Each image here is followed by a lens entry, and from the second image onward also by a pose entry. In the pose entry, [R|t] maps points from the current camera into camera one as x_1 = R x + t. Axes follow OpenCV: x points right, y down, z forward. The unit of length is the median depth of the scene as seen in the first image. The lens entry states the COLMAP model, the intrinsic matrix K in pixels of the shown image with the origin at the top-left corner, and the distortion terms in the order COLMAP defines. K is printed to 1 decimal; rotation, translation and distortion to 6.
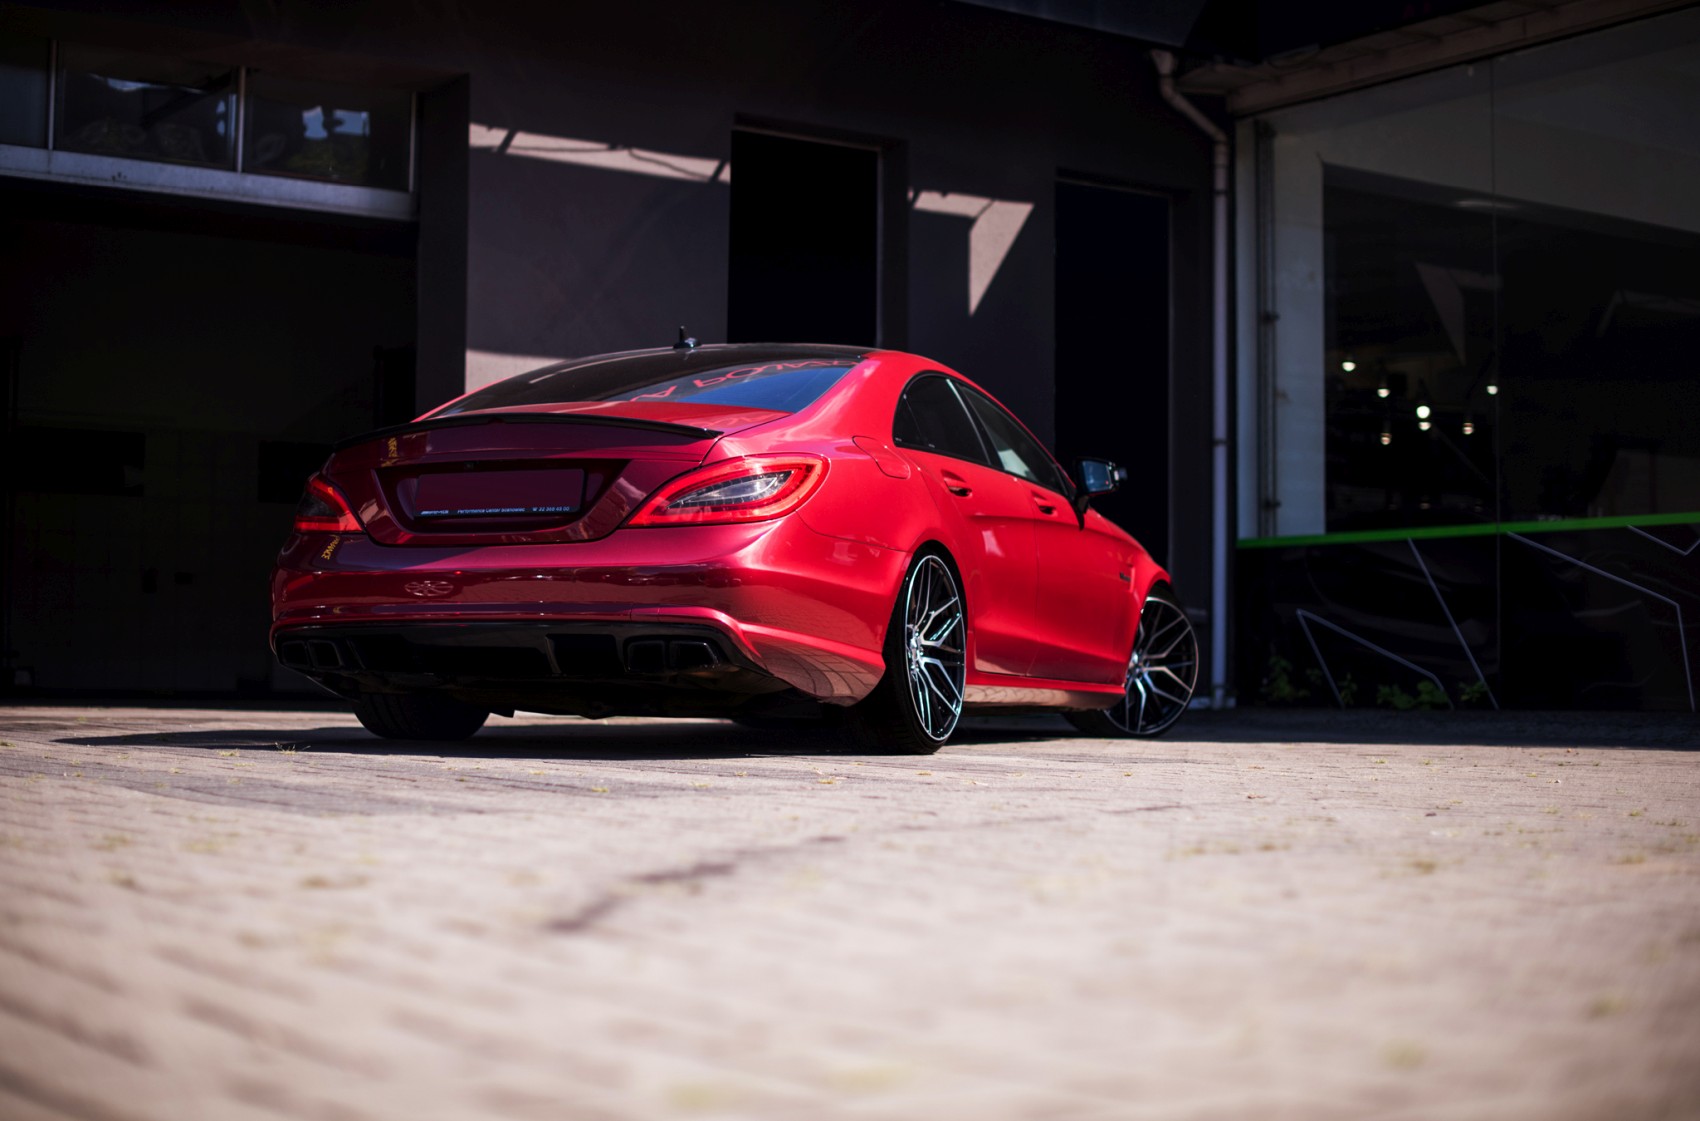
lens RADIAL K [[2499.8, 0, 850.0], [0, 2499.8, 560.5], [0, 0, 1]] dist [-0.009423, -0.067562]
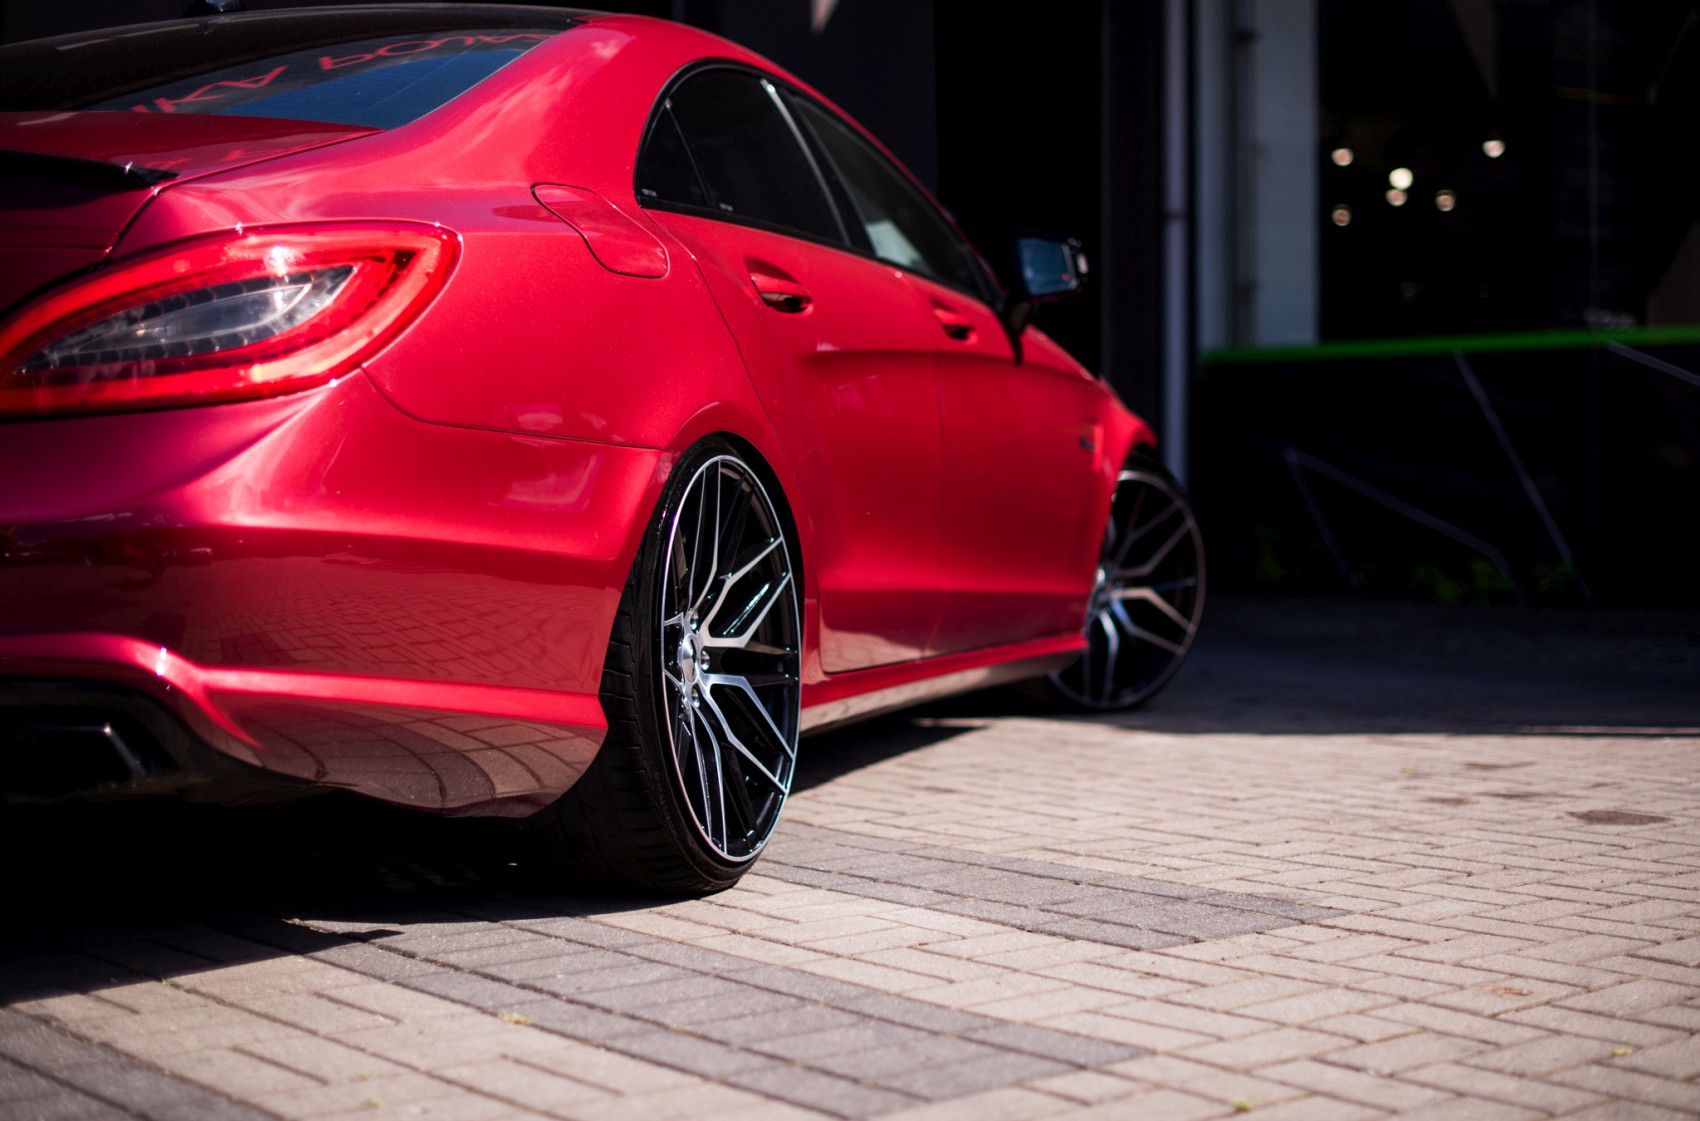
lens RADIAL K [[2387.8, 0, 849.3], [0, 2387.8, 444.0], [0, 0, 1]] dist [-0.147710, -0.021687]
pose [[0.998307, -0.011490, 0.057018, 0.027359], [0.009005, 0.999006, 0.043655, -0.019221], [-0.057463, -0.043067, 0.997418, 0.508575]]
